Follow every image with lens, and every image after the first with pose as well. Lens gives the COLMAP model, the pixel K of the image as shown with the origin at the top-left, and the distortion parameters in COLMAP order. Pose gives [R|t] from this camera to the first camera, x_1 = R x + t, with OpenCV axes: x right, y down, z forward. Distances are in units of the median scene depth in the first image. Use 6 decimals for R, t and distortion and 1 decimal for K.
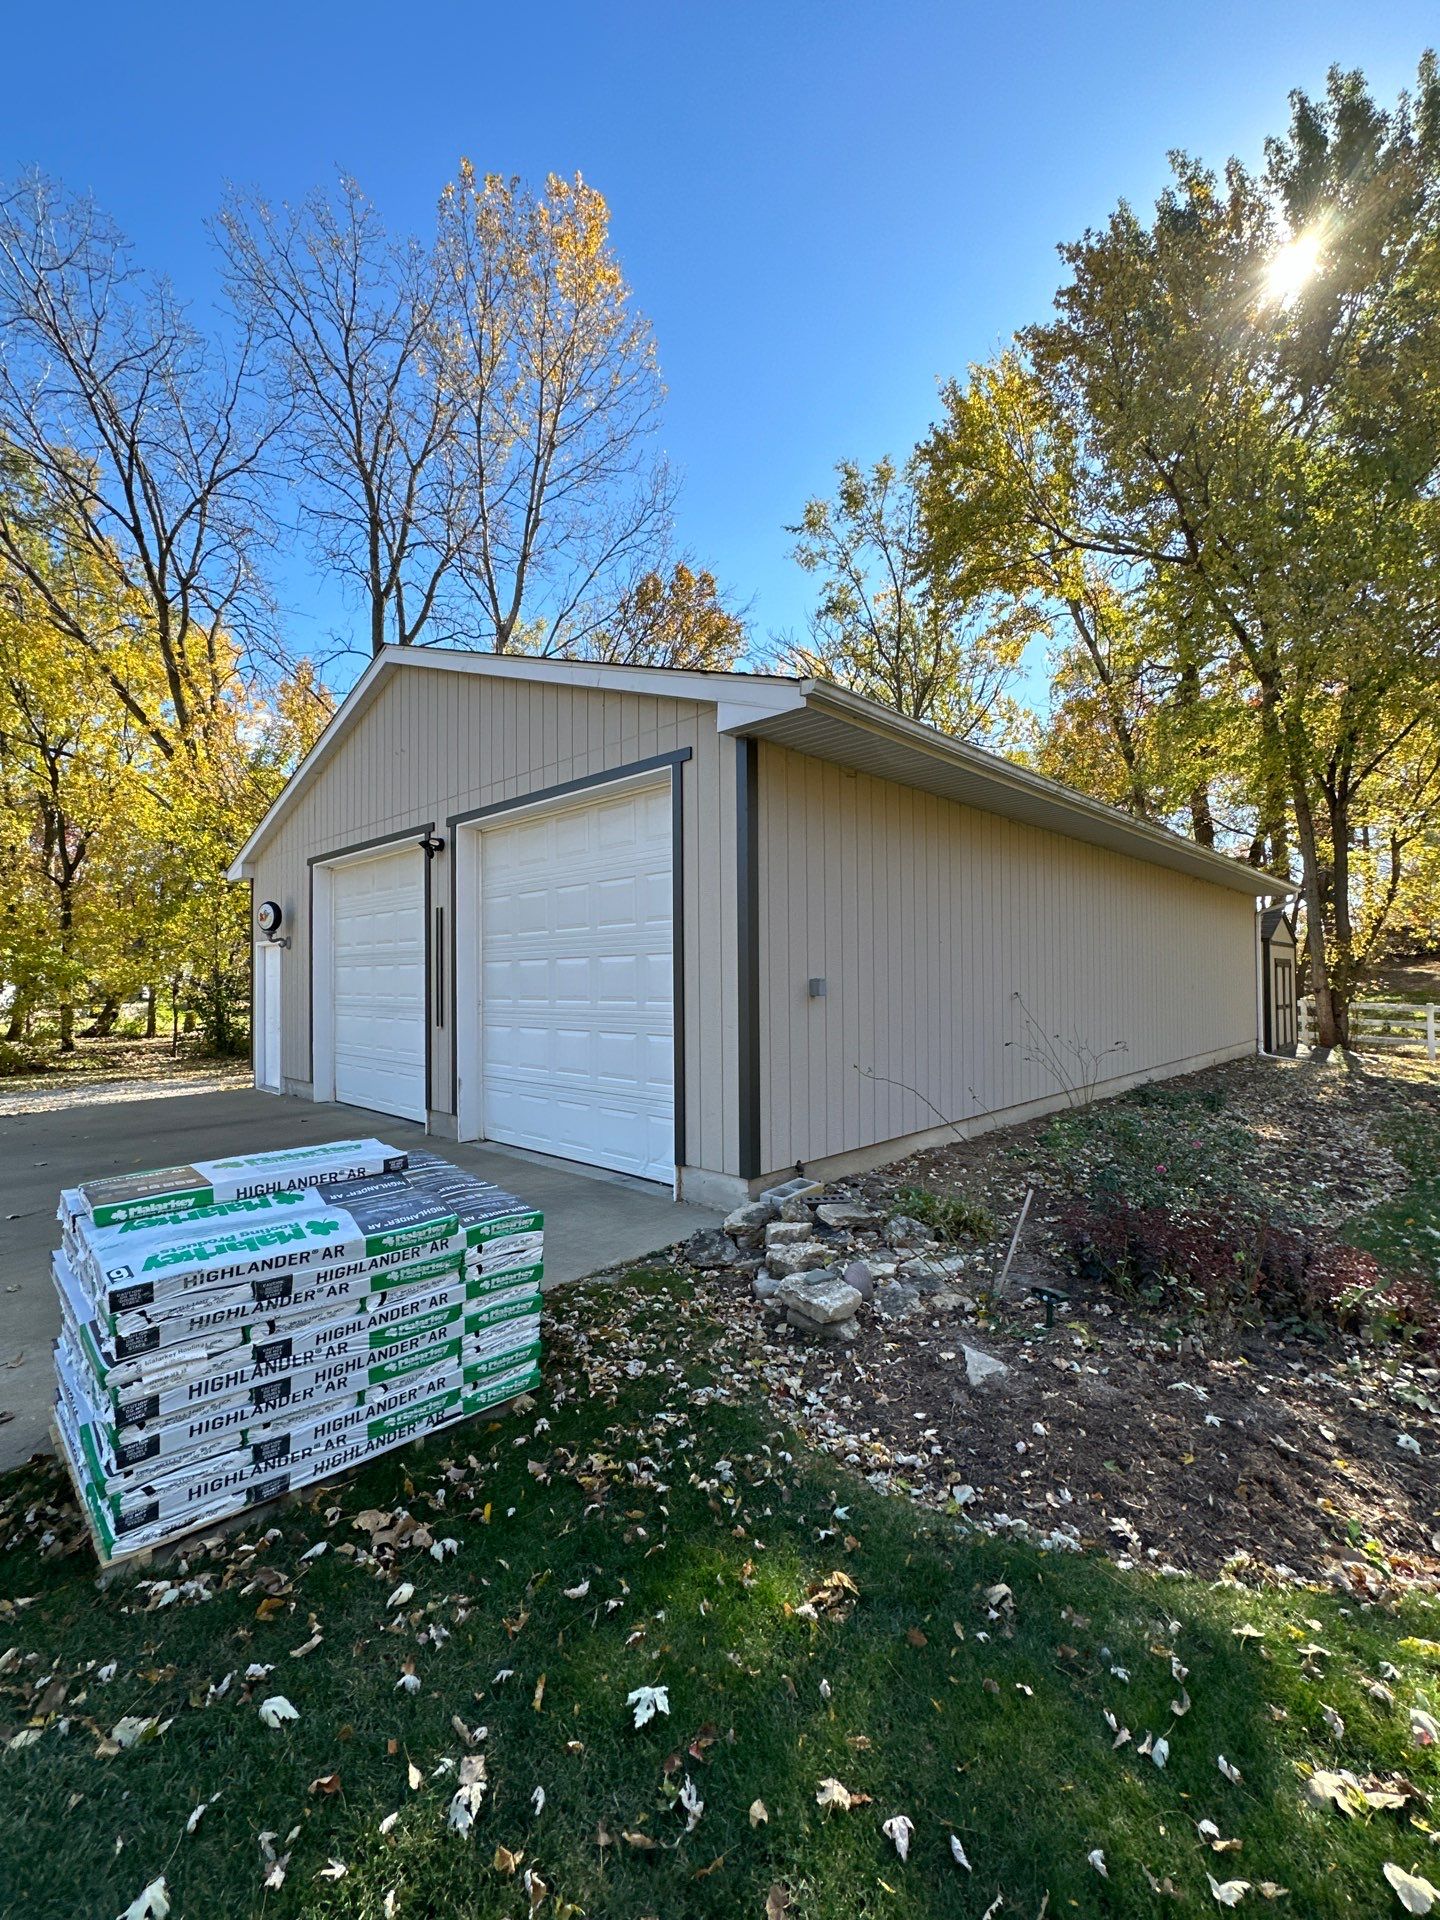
lens RADIAL K [[777.4, 0, 716.2], [0, 777.4, 968.0], [0, 0, 1]] dist [-0.000409, 0.000434]
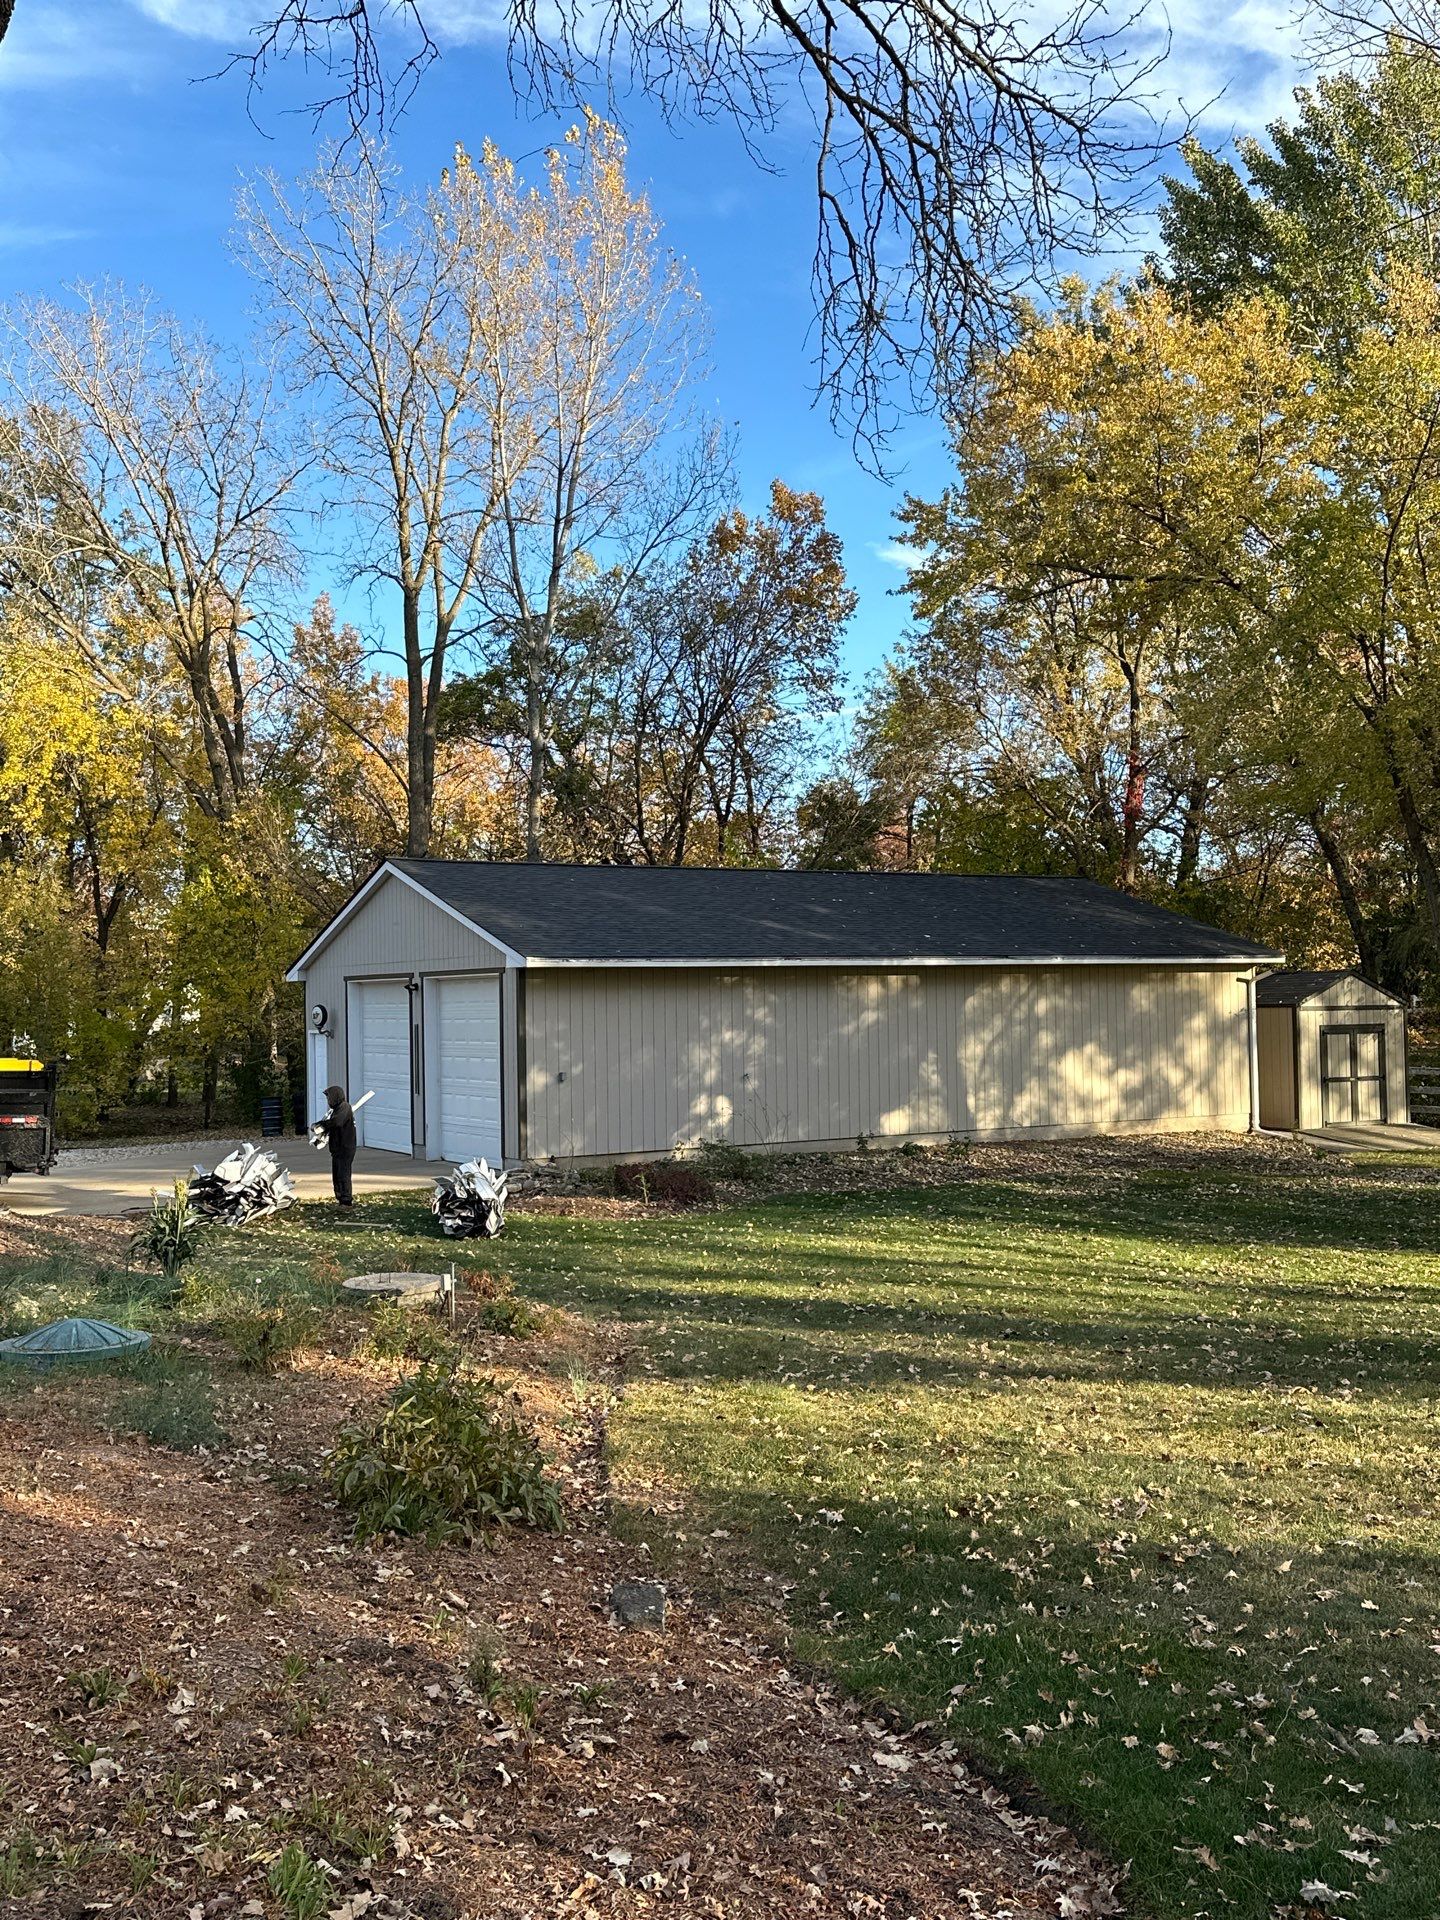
lens RADIAL K [[1596.5, 0, 707.2], [0, 1596.5, 959.4], [0, 0, 1]] dist [0.176155, -0.353025]
pose [[0.966970, -0.011662, -0.254623, 0.783190], [0.009970, 0.999919, -0.007933, -0.124875], [0.254695, 0.005132, 0.967008, -1.514663]]
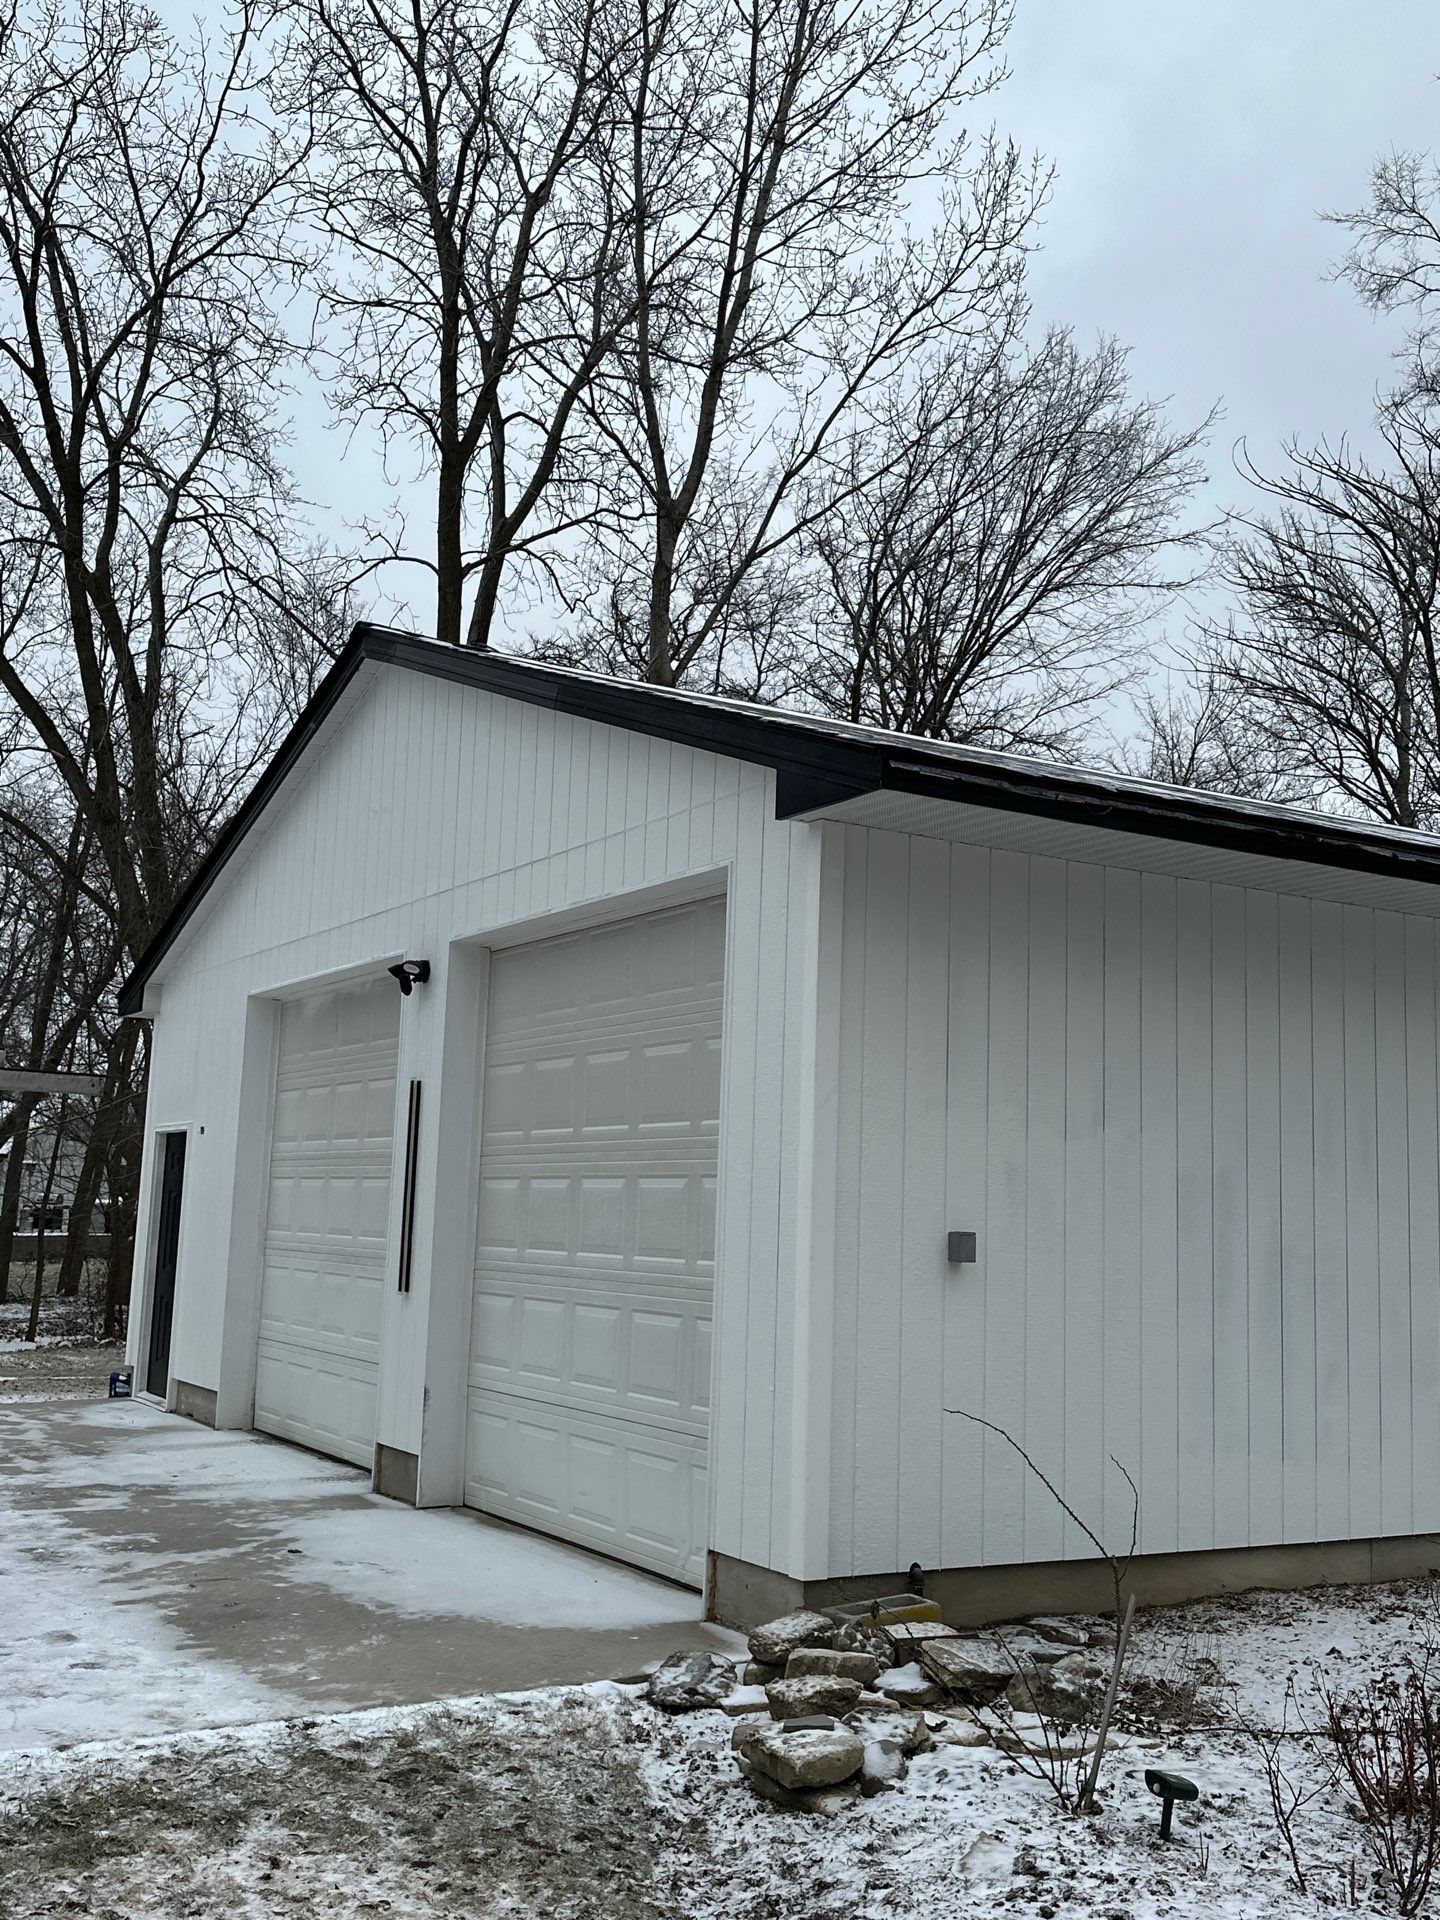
lens RADIAL K [[1869.4, 0, 775.4], [0, 1869.4, 989.4], [0, 0, 1]] dist [0.080492, -0.016742]
pose [[0.966009, 0.013025, -0.258179, 0.221530], [-0.041490, 0.993594, -0.105114, -0.008442], [0.255156, 0.112253, 0.960362, -0.226822]]
